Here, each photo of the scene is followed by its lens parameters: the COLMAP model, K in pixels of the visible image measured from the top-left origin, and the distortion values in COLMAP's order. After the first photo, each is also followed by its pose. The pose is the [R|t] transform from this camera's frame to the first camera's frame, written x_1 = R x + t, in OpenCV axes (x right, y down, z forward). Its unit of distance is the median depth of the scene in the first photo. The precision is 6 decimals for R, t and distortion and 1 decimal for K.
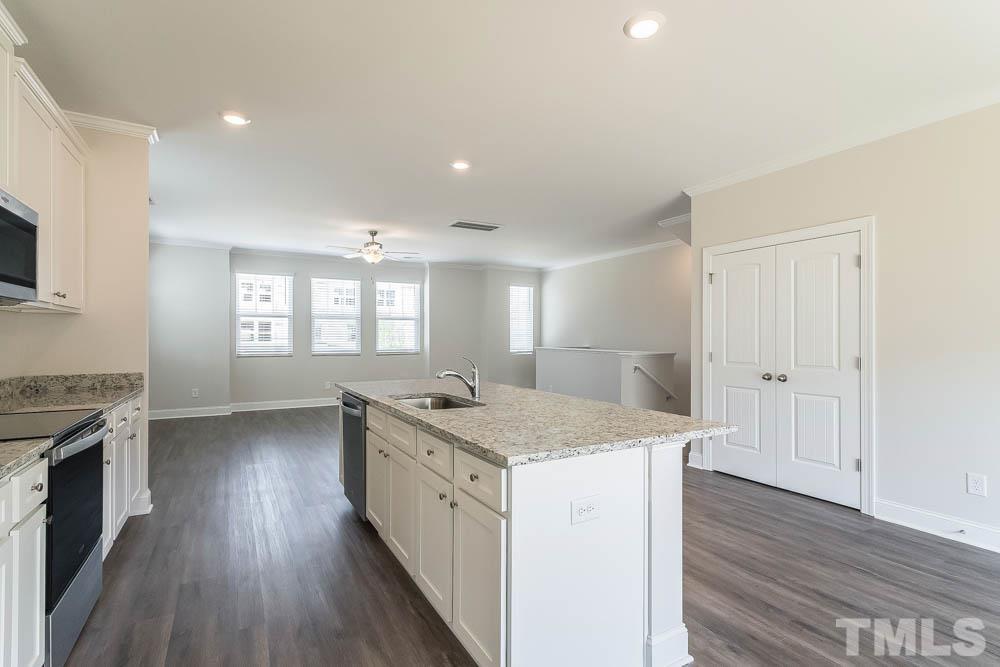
lens RADIAL K [[474.1, 0, 501.7], [0, 474.1, 334.3], [0, 0, 1]] dist [0.006532, 0.002405]
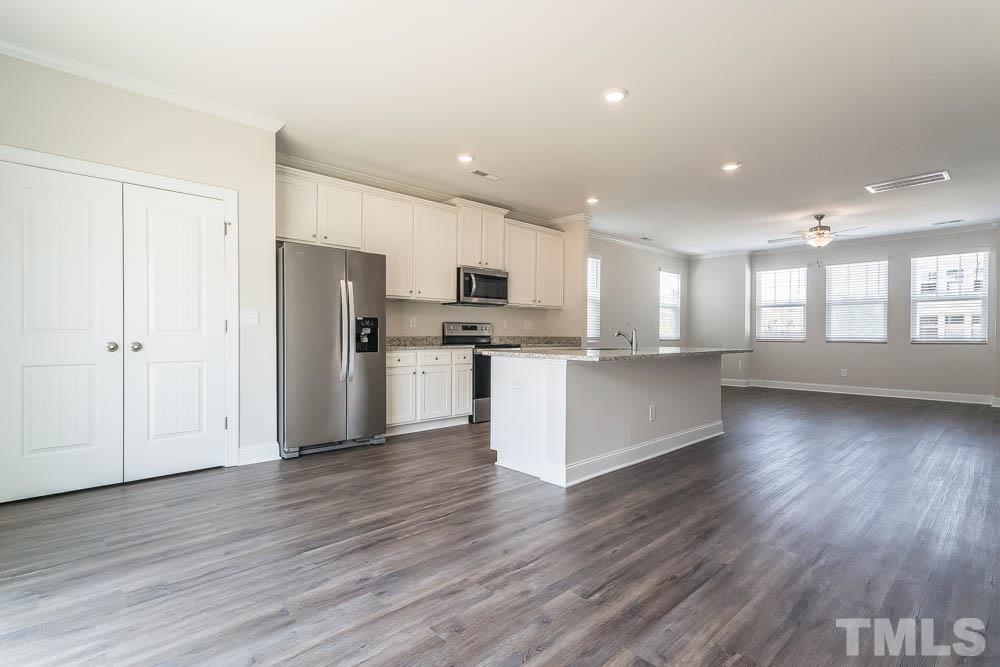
lens RADIAL K [[474.1, 0, 492.1], [0, 474.1, 334.0], [0, 0, 1]] dist [0.006532, 0.002405]
pose [[0.218729, -0.000613, -0.975786, 0.558111], [0.000730, 1.000000, -0.000464, 0.034922], [0.975785, -0.000611, 0.218729, 0.099074]]
